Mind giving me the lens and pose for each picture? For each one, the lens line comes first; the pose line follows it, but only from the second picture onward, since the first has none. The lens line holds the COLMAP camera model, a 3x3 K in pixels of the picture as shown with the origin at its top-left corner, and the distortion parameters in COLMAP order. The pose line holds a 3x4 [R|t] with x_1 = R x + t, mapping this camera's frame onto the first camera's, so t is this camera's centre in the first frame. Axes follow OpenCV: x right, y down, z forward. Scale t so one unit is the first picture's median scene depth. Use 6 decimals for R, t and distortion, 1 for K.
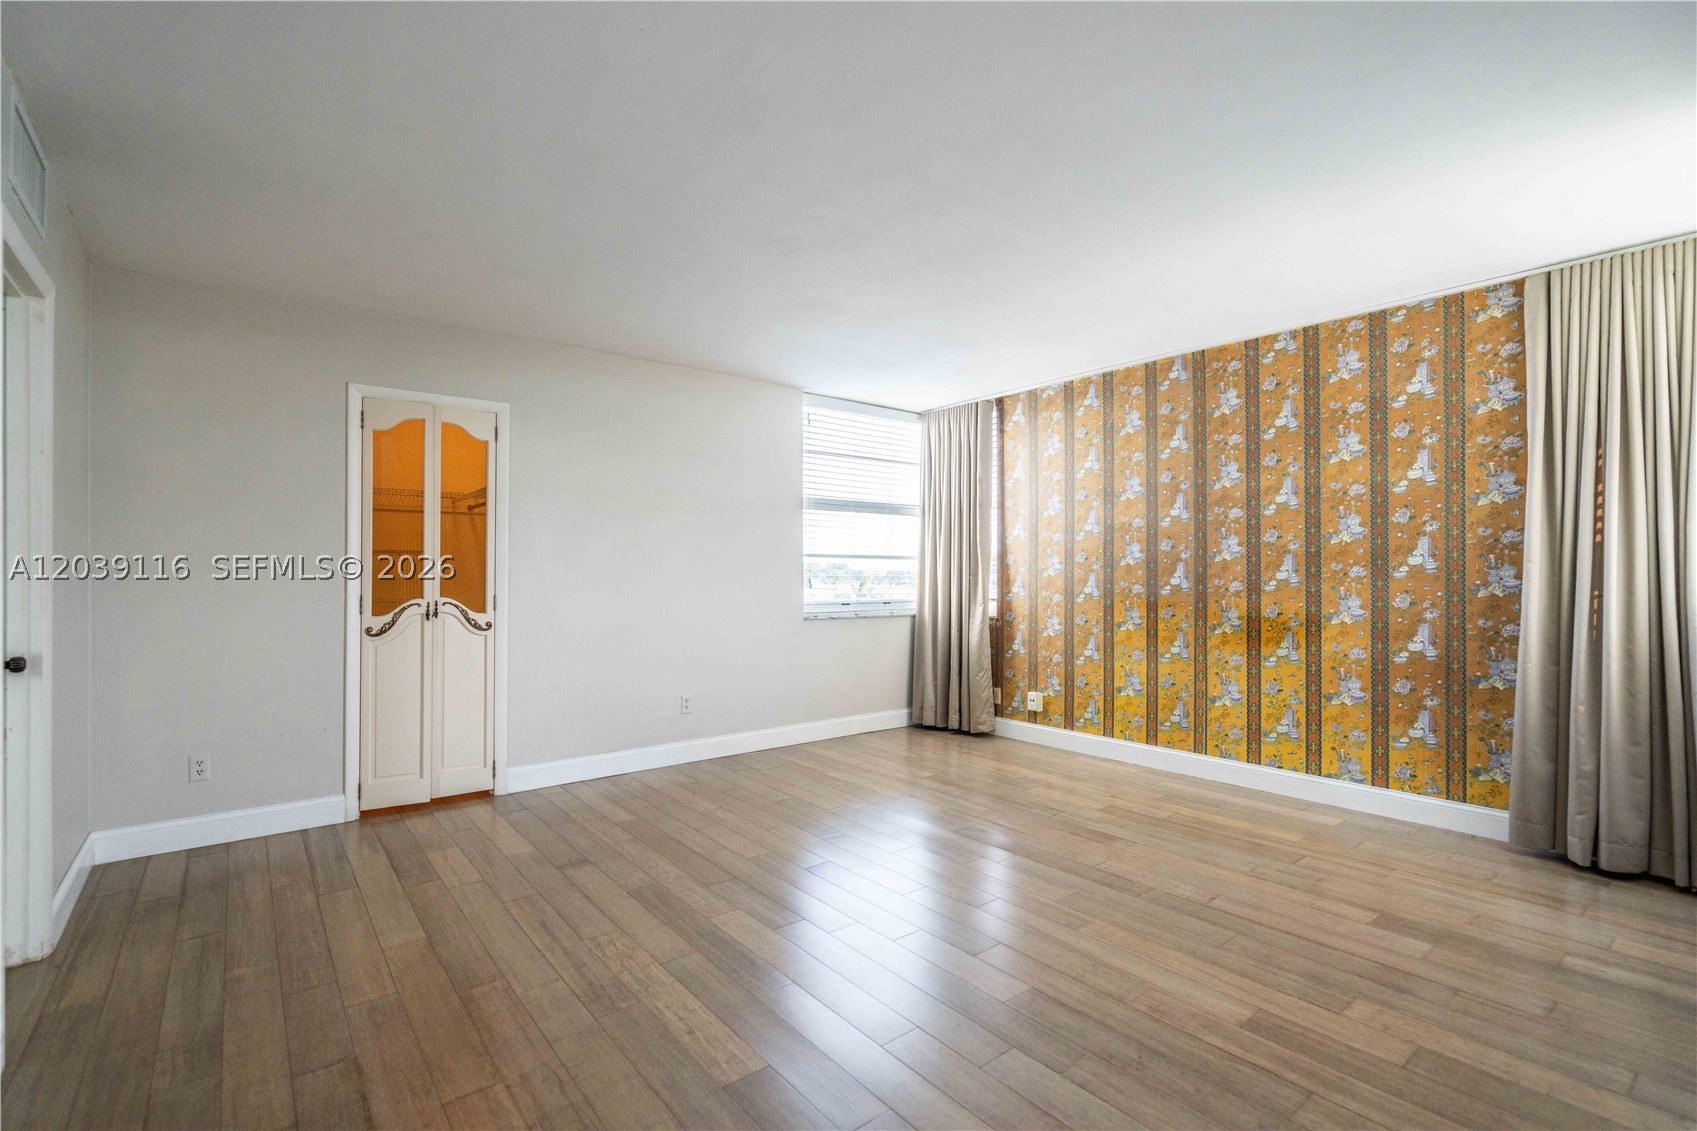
lens RADIAL K [[769.2, 0, 855.9], [0, 769.2, 563.6], [0, 0, 1]] dist [-0.004081, -0.000161]
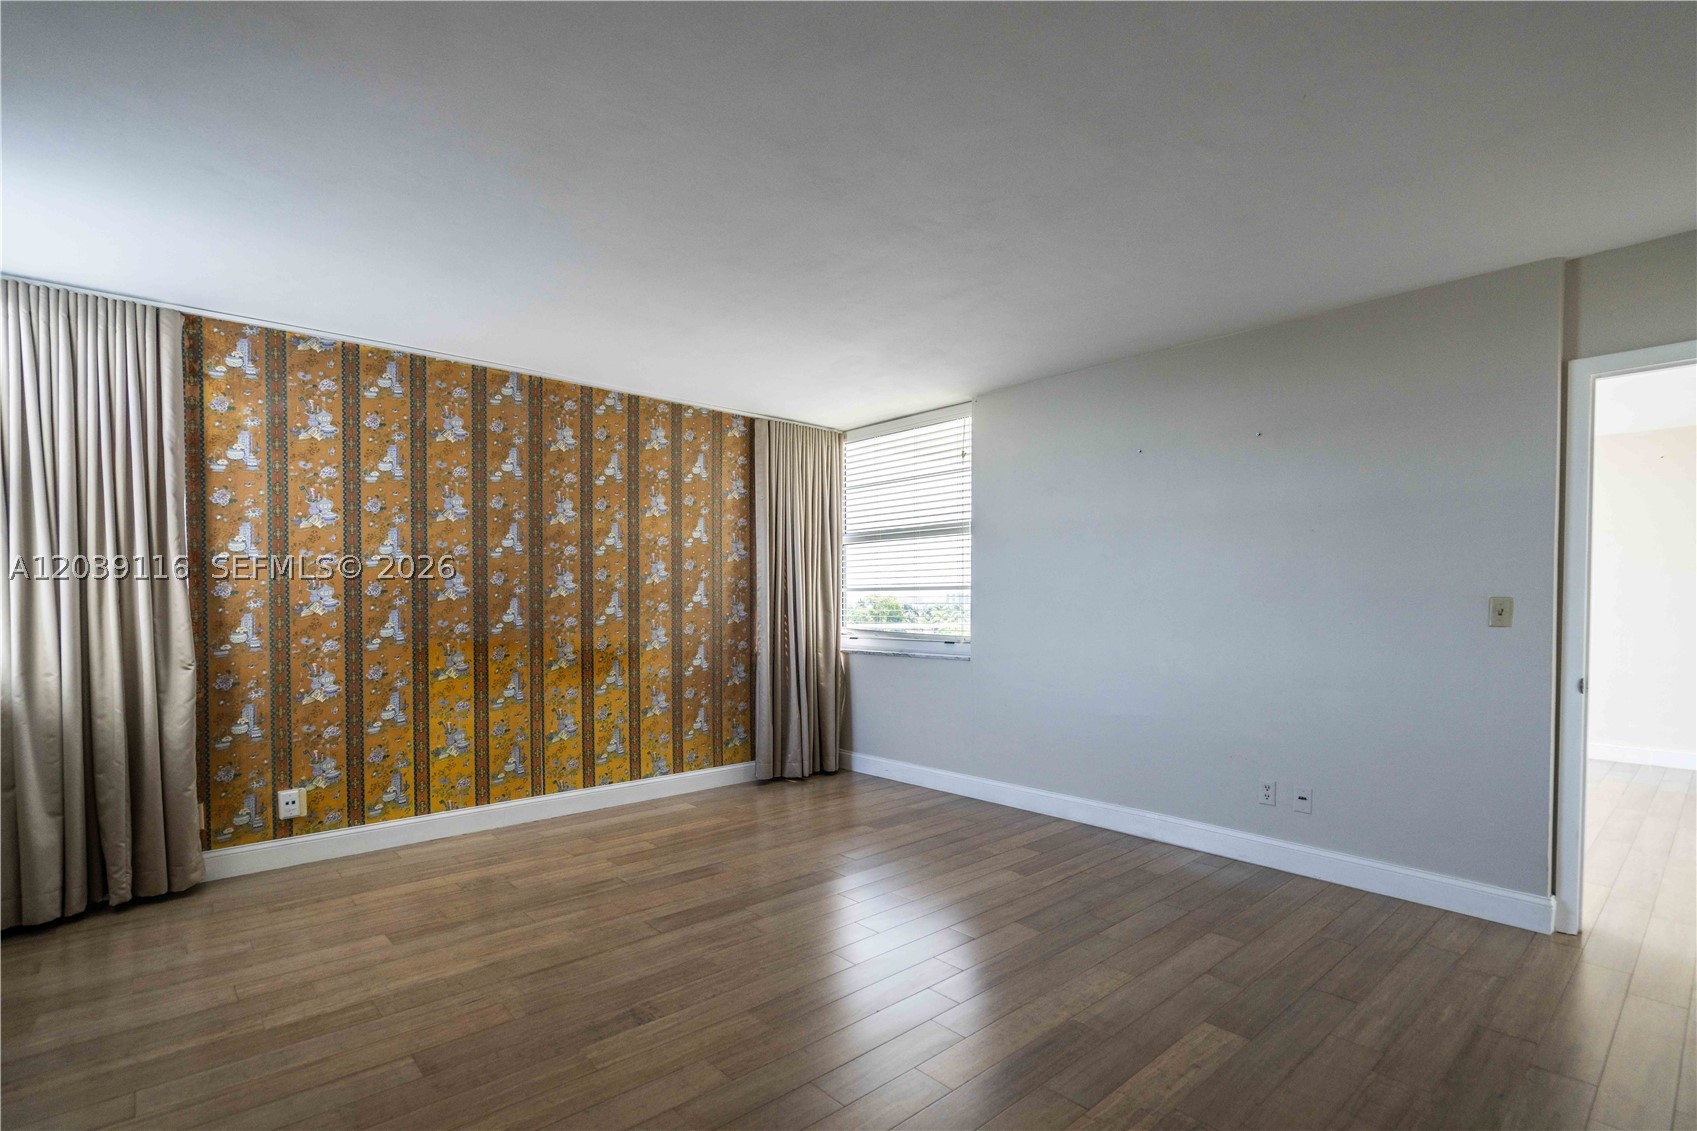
lens RADIAL K [[787.8, 0, 801.5], [0, 787.8, 621.4], [0, 0, 1]] dist [-0.002036, 0.000024]
pose [[-0.012990, -0.020906, 0.999697, -0.607862], [-0.006707, 0.999761, 0.020820, 0.005457], [-0.999893, -0.006435, -0.013127, 0.762213]]
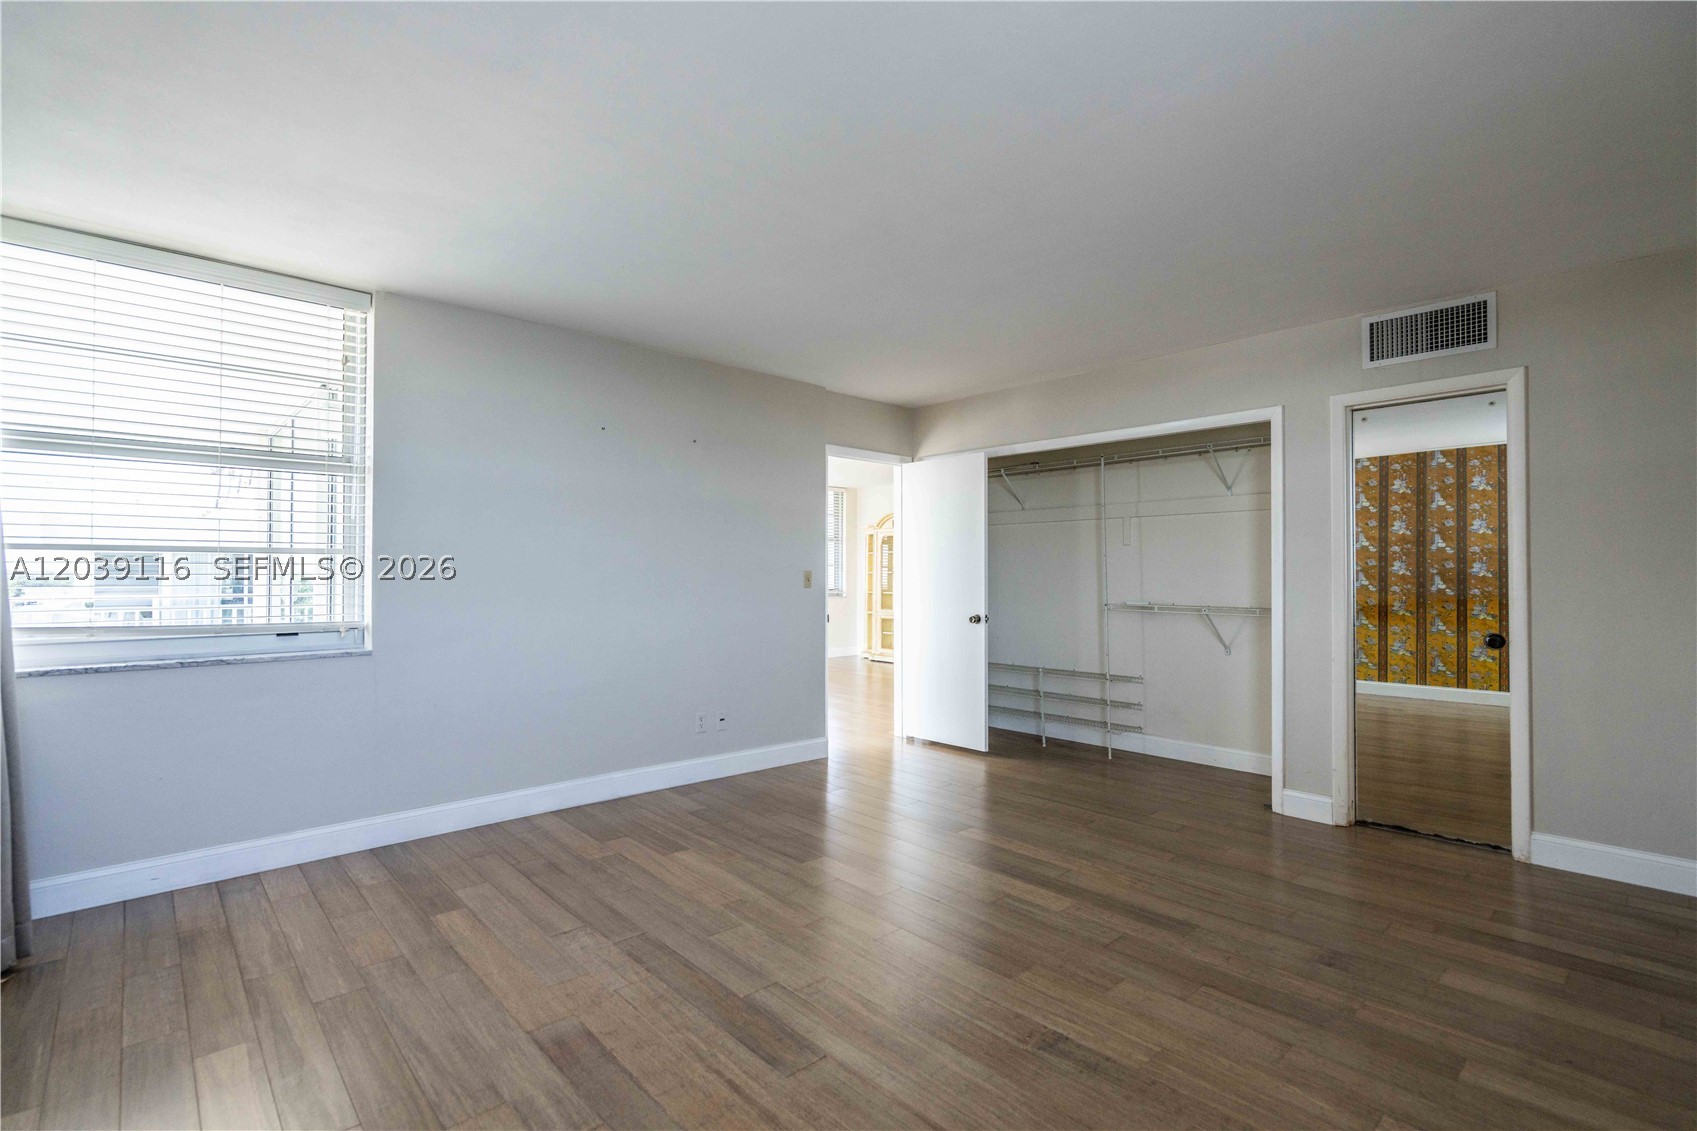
lens RADIAL K [[787.1, 0, 851.2], [0, 787.1, 554.1], [0, 0, 1]] dist [-0.002906, 0.000095]
pose [[-0.998084, -0.001262, -0.061863, 0.127140], [0.000916, 0.999381, -0.035169, 0.009819], [0.061869, -0.035158, -0.997465, 1.383634]]
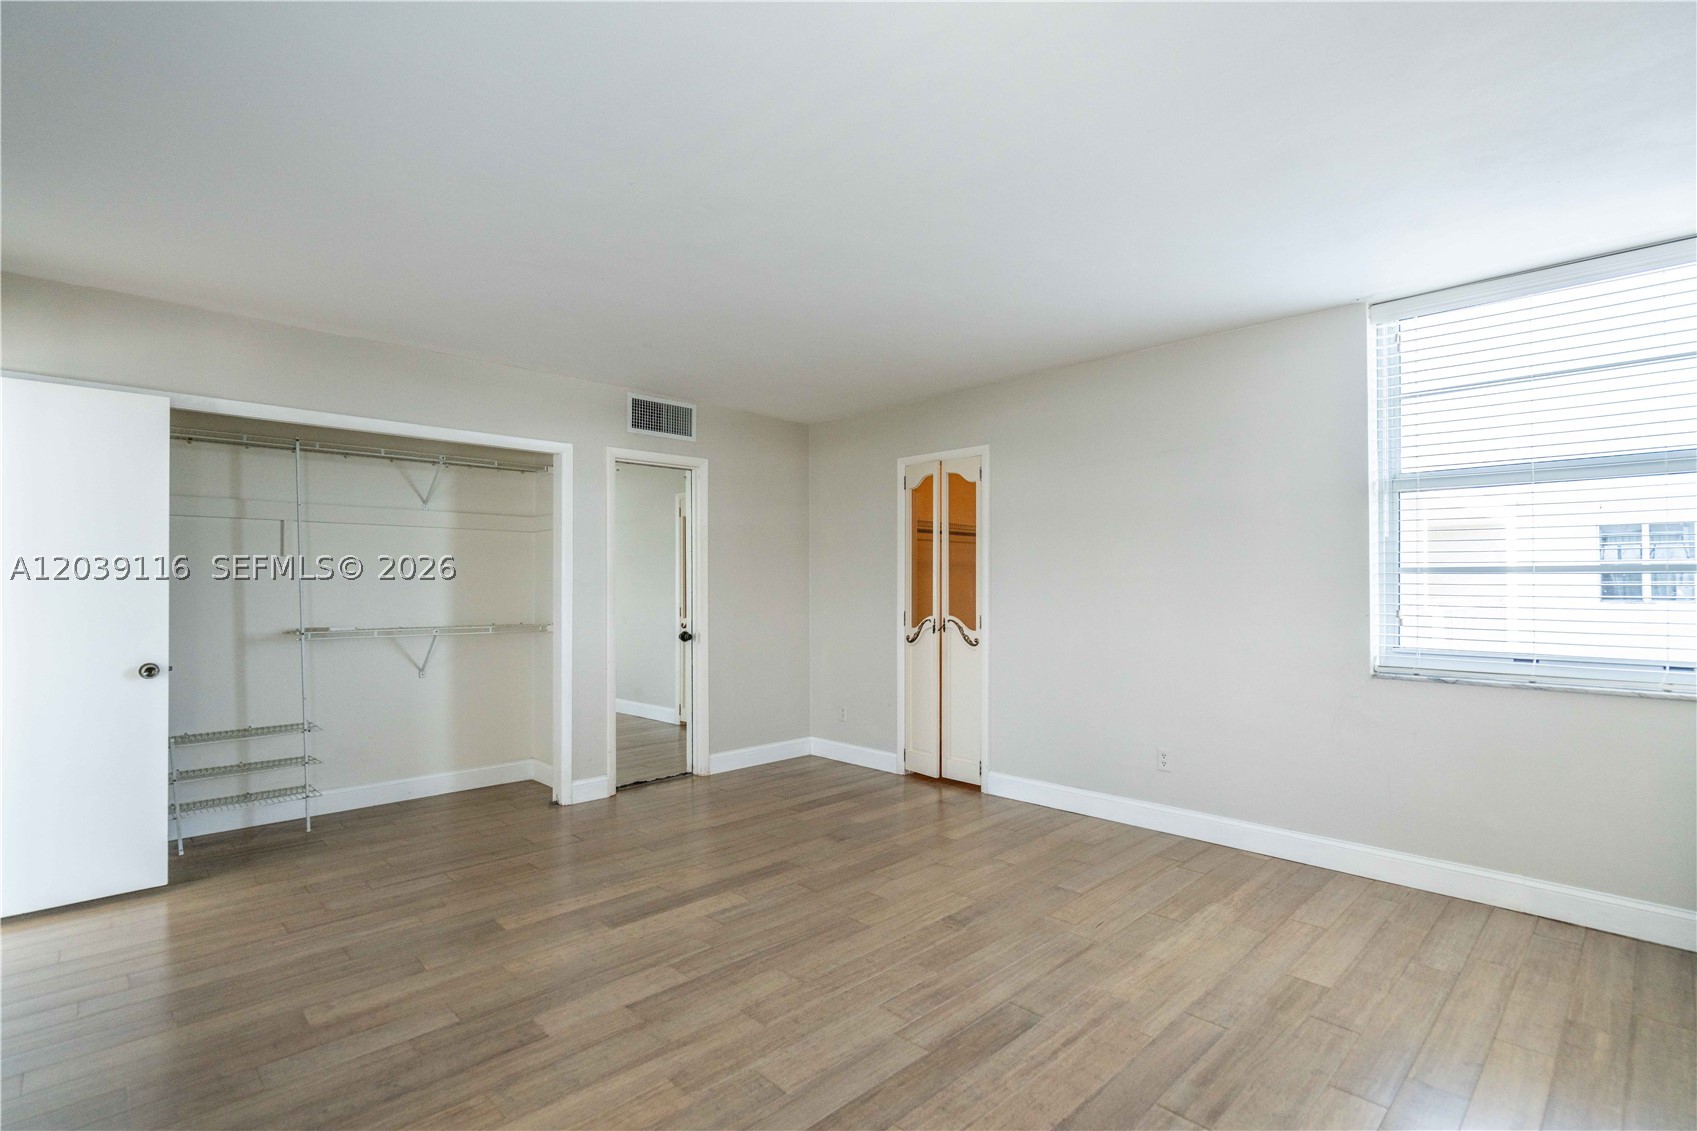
lens RADIAL K [[795.8, 0, 851.0], [0, 795.8, 566.9], [0, 0, 1]] dist [-0.005181, 0.000960]
pose [[0.098375, -0.024734, -0.994842, 0.699894], [0.010263, 0.999663, -0.023839, -0.004875], [0.995096, -0.007865, 0.098596, 0.705818]]
